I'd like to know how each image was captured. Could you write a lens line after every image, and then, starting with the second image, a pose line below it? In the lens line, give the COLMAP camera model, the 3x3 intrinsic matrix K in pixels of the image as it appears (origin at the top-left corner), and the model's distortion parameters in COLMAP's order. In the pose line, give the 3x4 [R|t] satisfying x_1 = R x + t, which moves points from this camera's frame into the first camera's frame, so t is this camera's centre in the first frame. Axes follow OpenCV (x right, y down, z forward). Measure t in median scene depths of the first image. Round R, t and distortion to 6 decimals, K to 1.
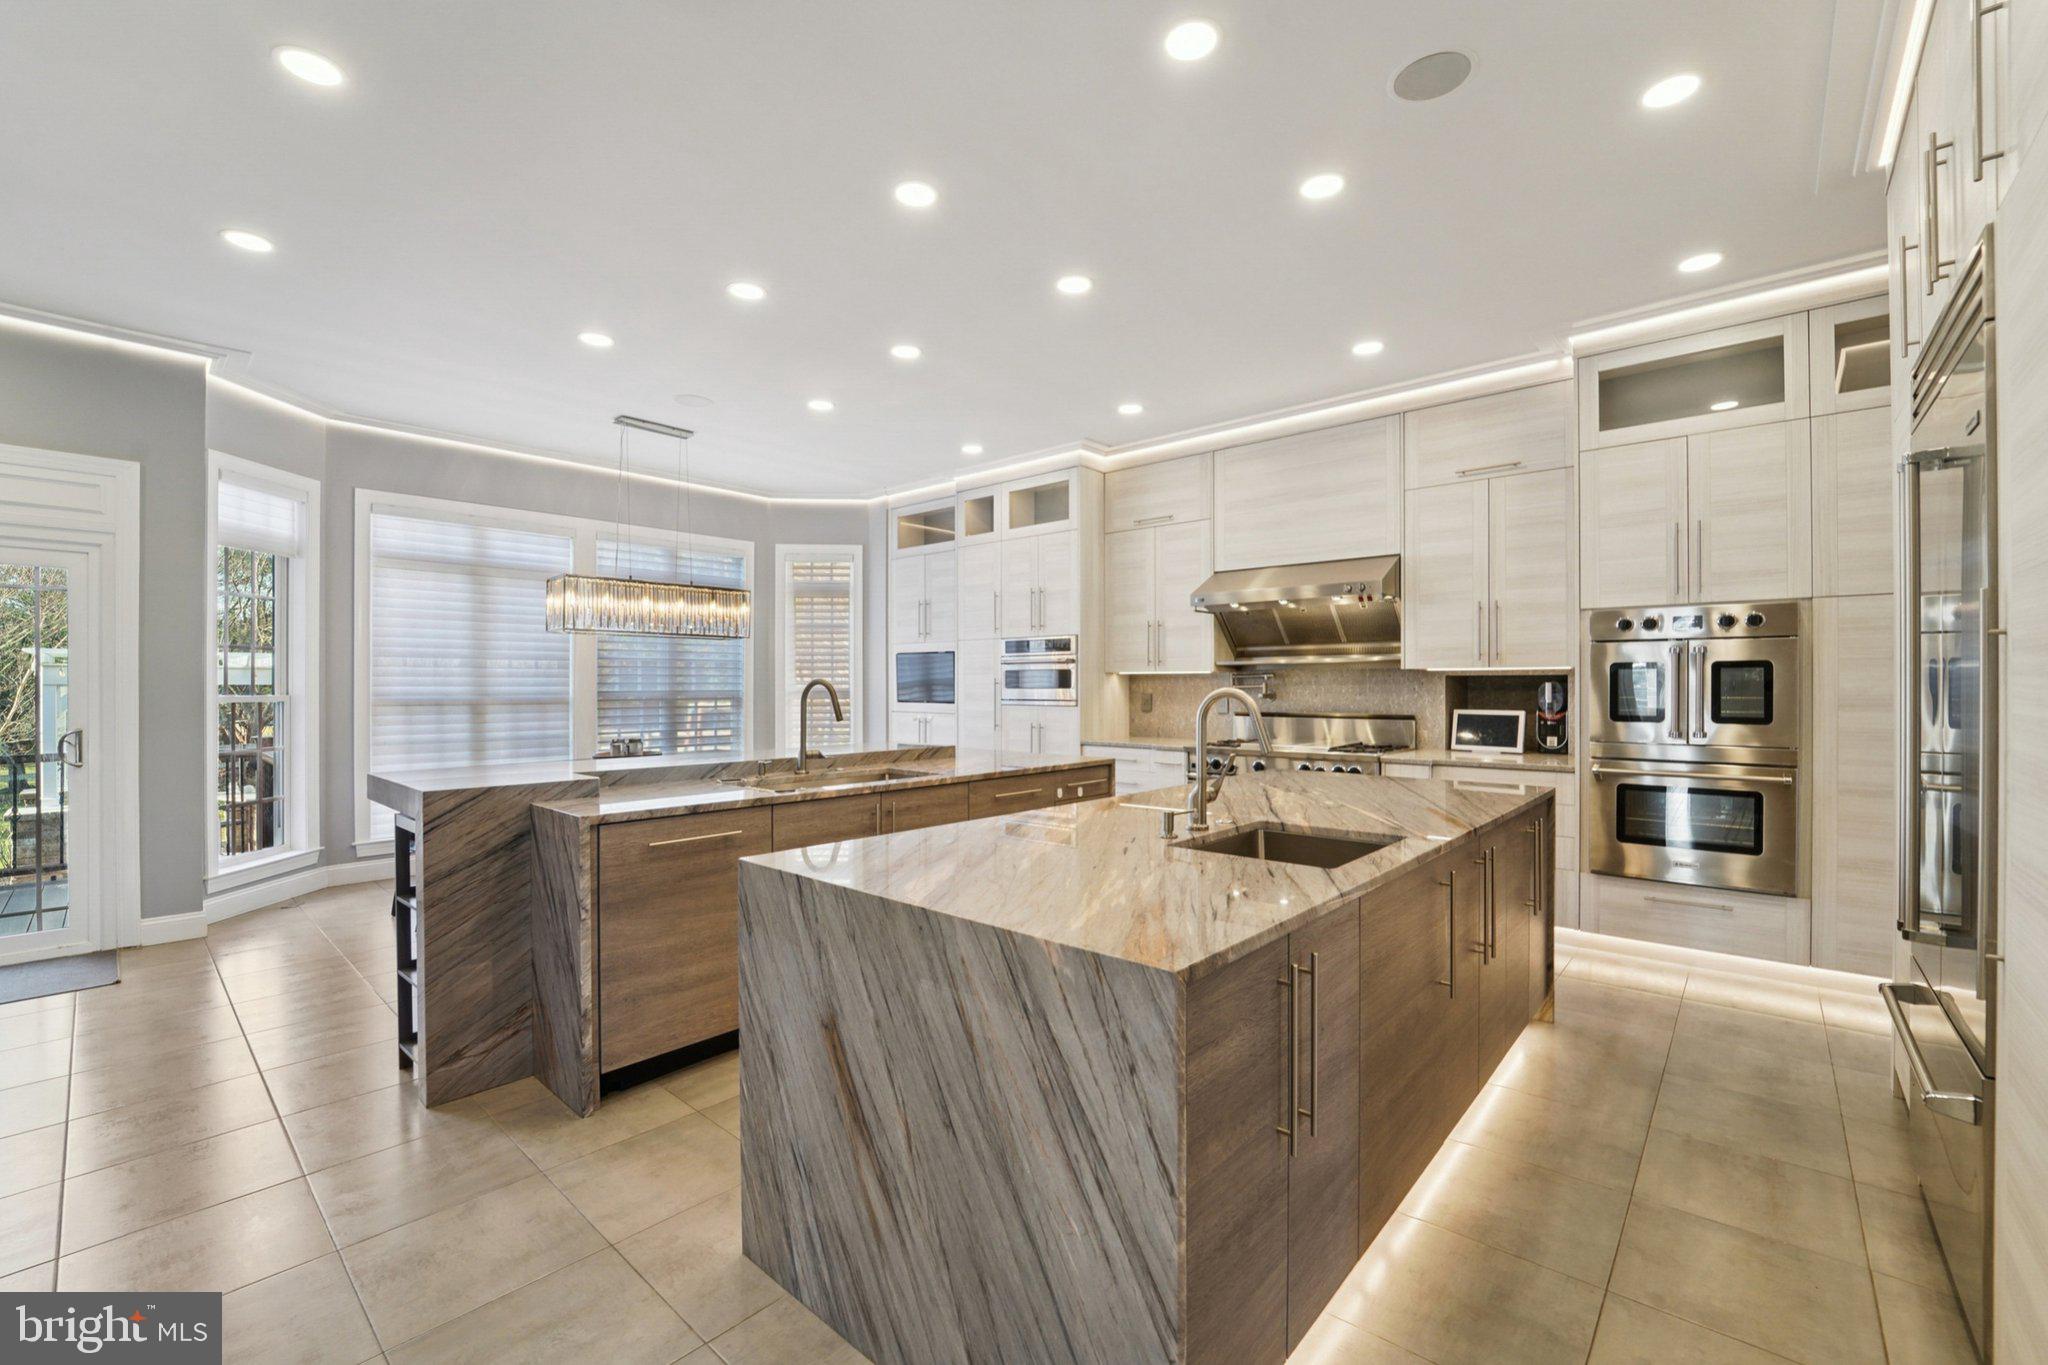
lens RADIAL K [[841.3, 0, 1026.5], [0, 841.3, 685.5], [0, 0, 1]] dist [-0.022074, -0.000396]
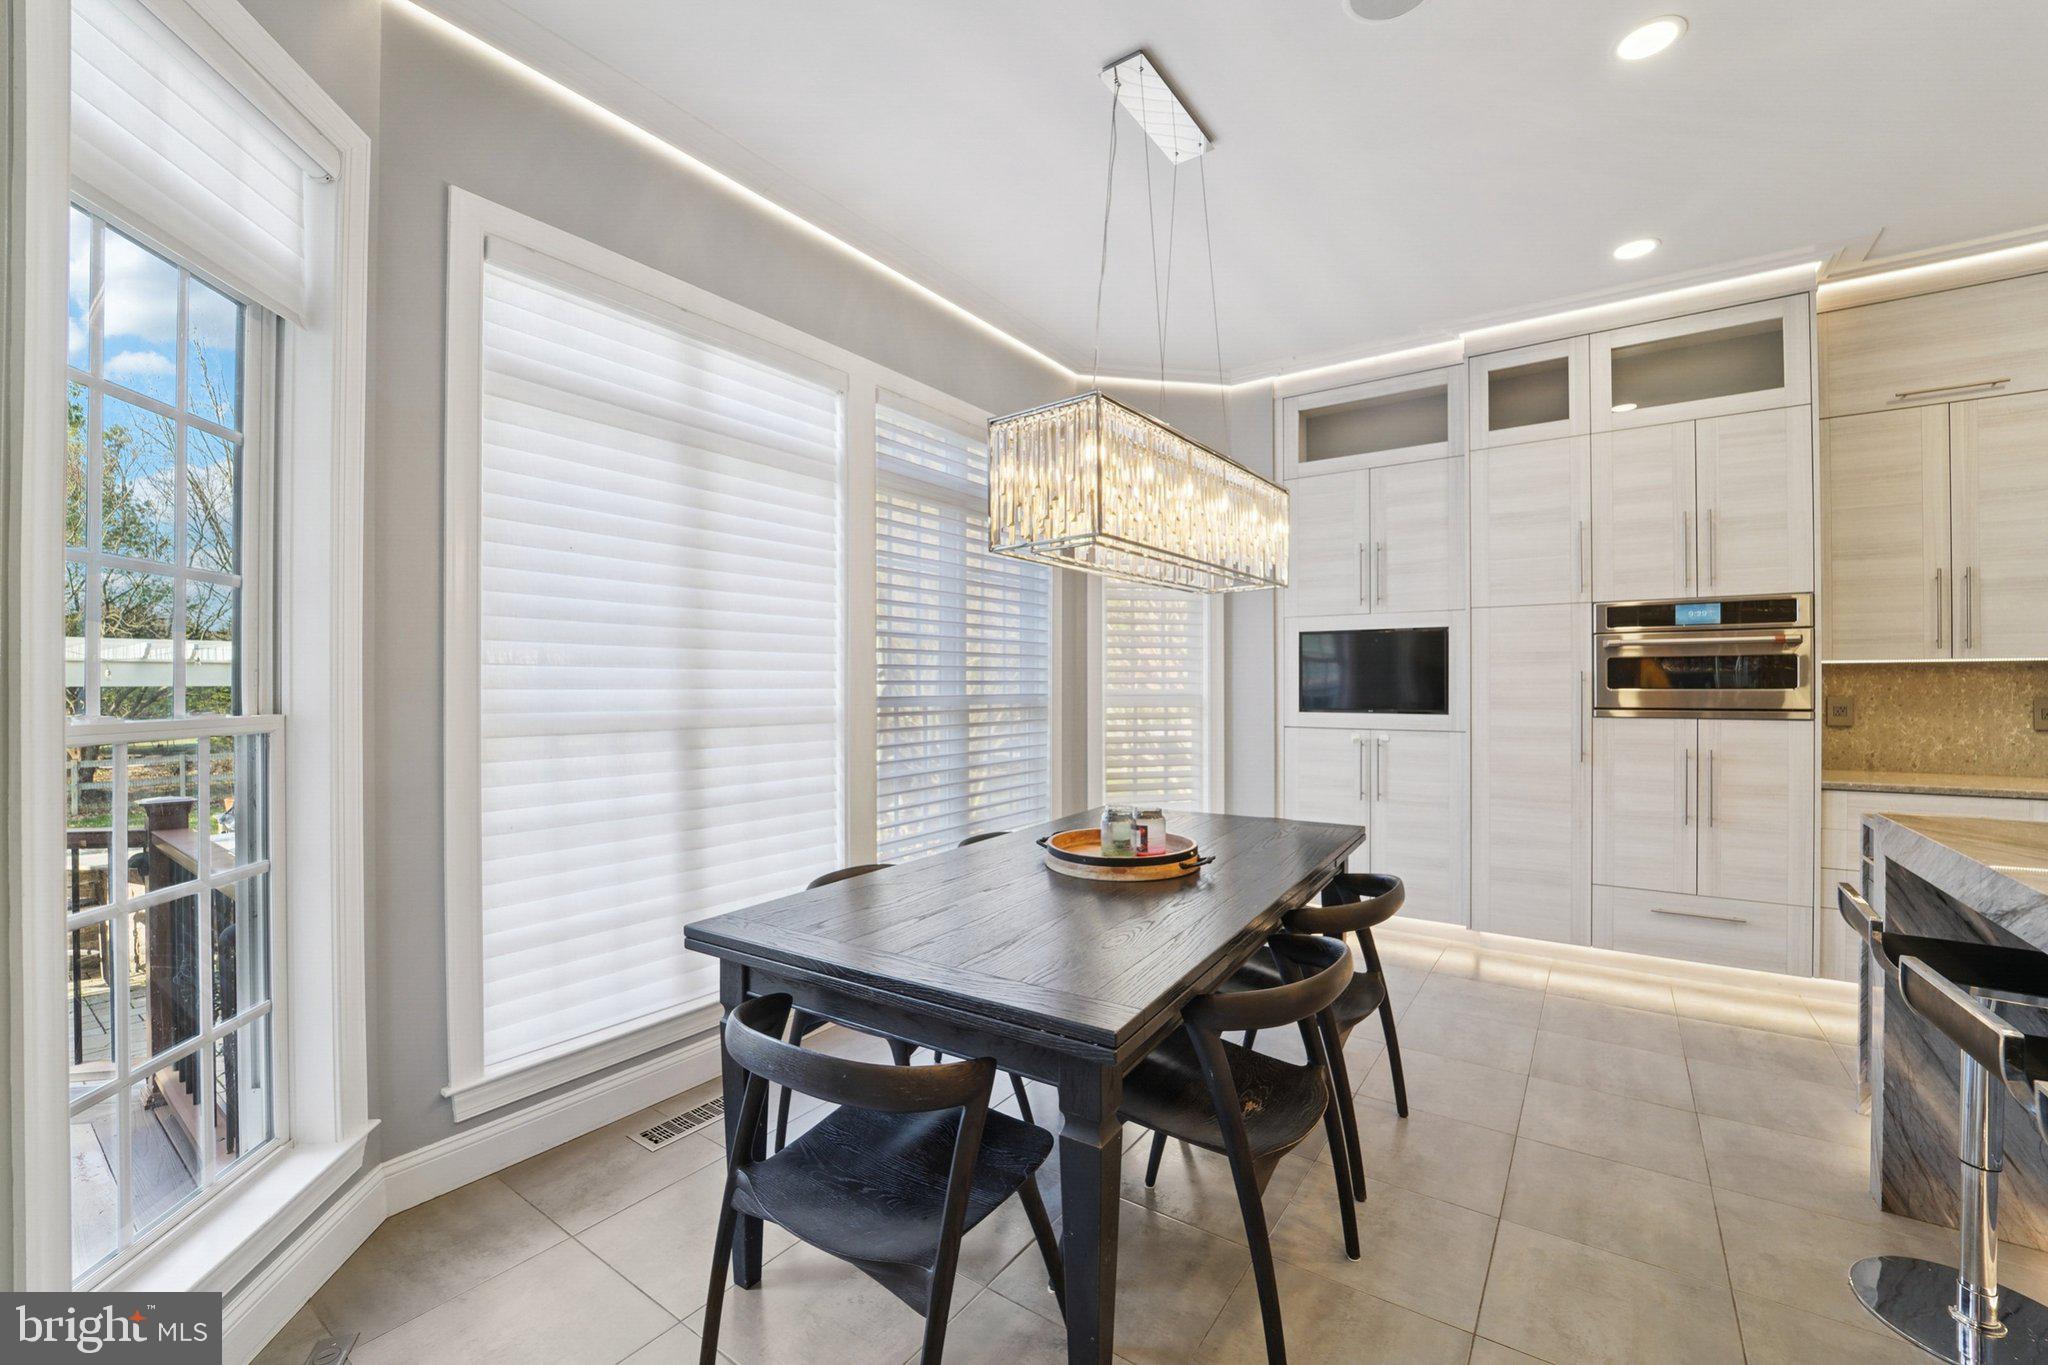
lens RADIAL K [[841.3, 0, 1026.5], [0, 841.3, 685.5], [0, 0, 1]] dist [-0.022074, -0.000396]
pose [[0.993893, -0.003069, 0.110305, -0.552583], [0.003341, 0.999992, -0.002277, 0.001101], [-0.110297, 0.002631, 0.993895, 0.549544]]
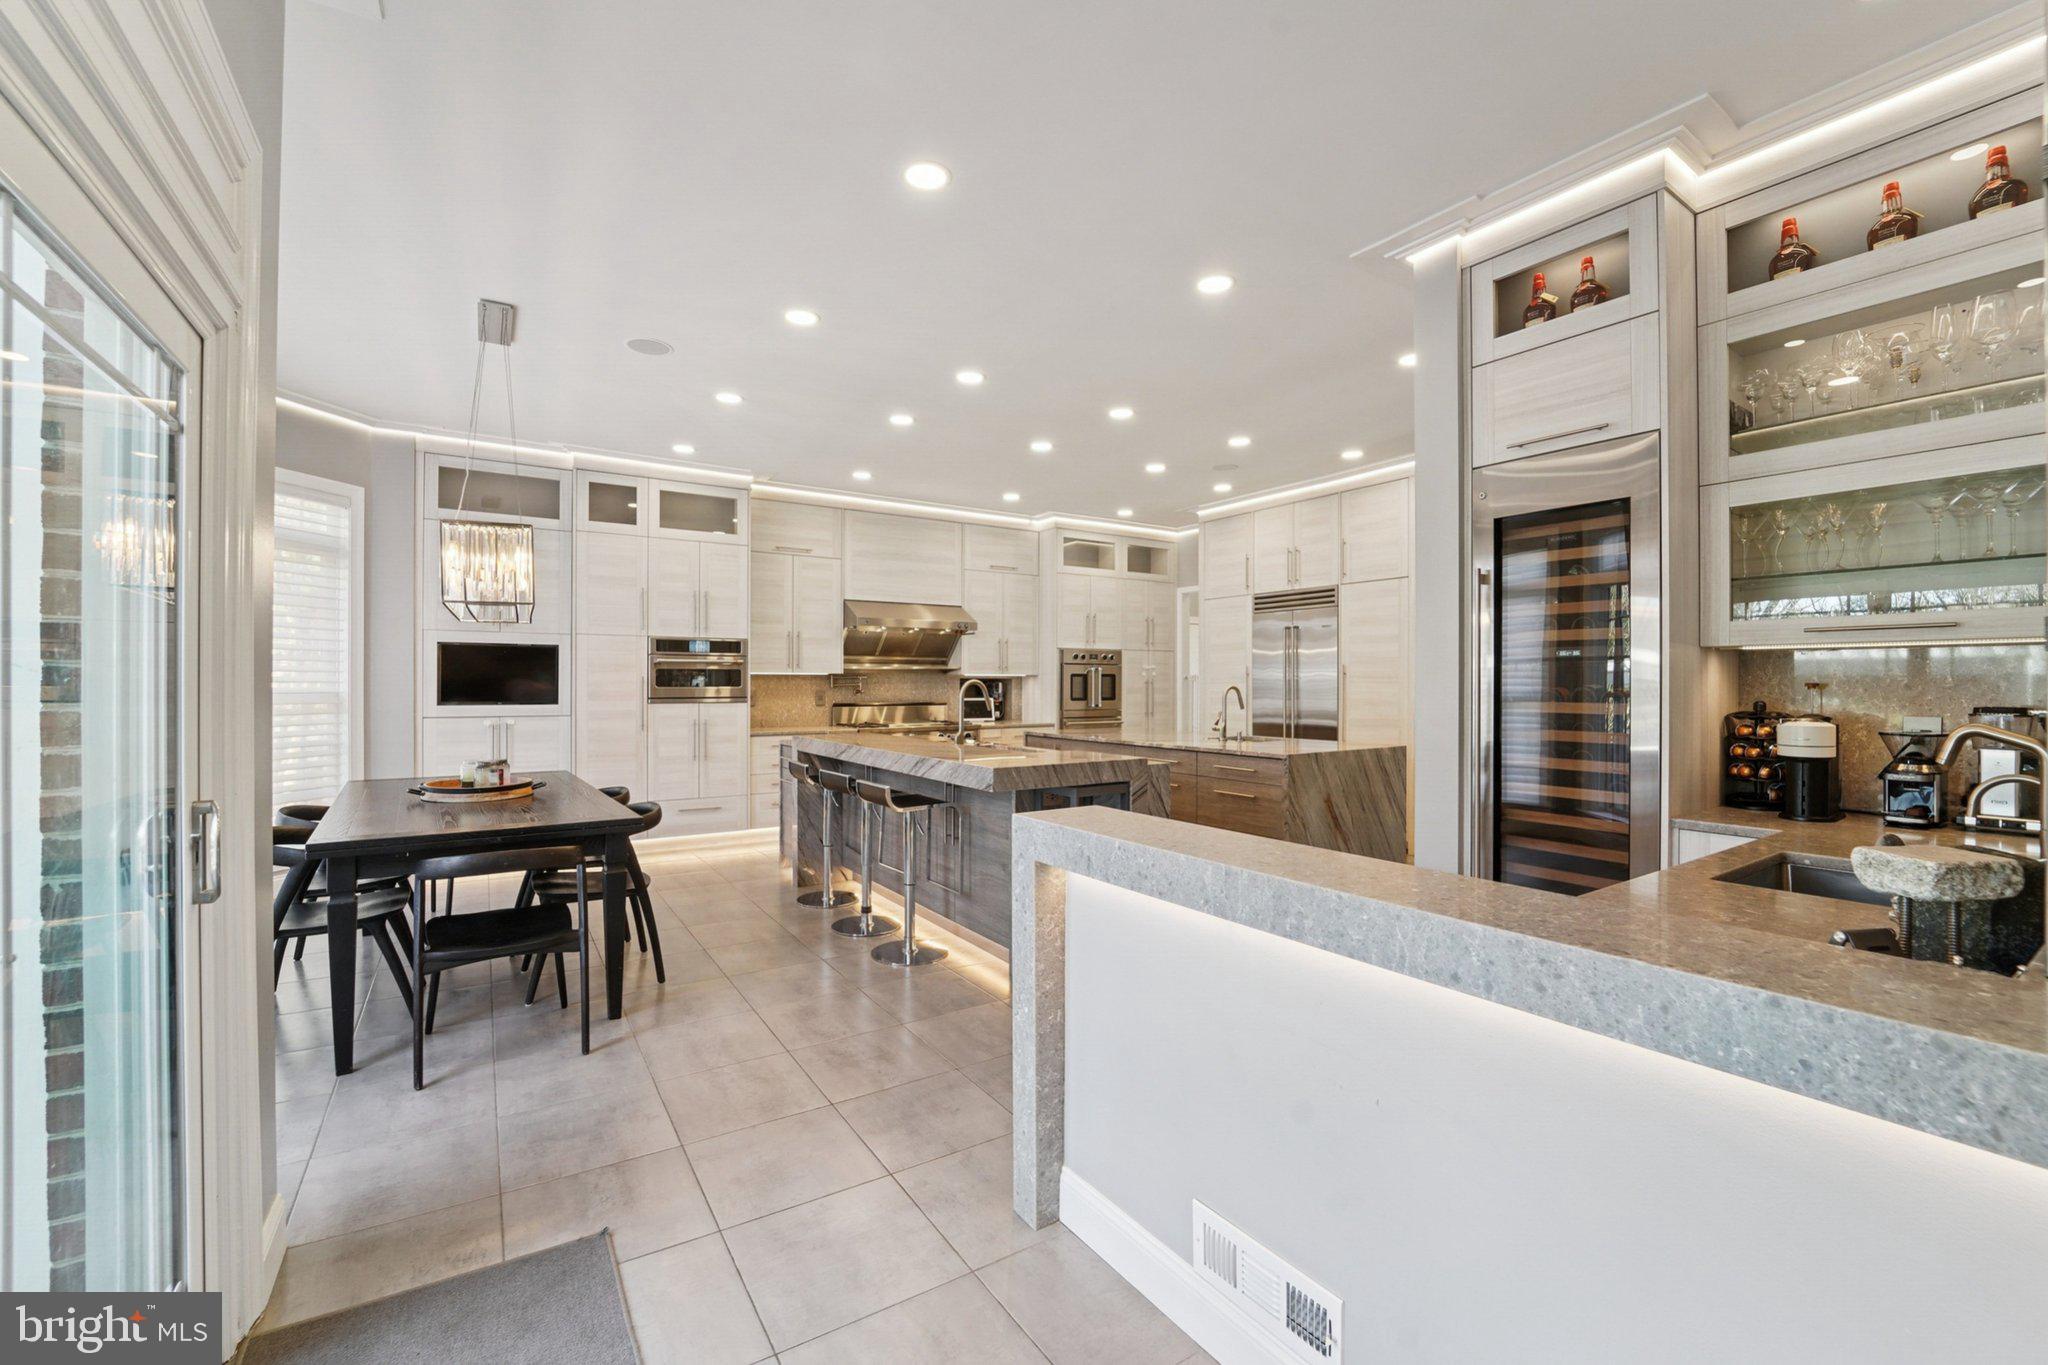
lens RADIAL K [[831.4, 0, 1019.7], [0, 831.4, 694.9], [0, 0, 1]] dist [-0.027382, 0.002878]
pose [[0.266225, -0.013093, 0.963822, -0.977713], [-0.000497, 0.999906, 0.013720, -0.000859], [-0.963911, -0.004132, 0.266194, 0.374629]]
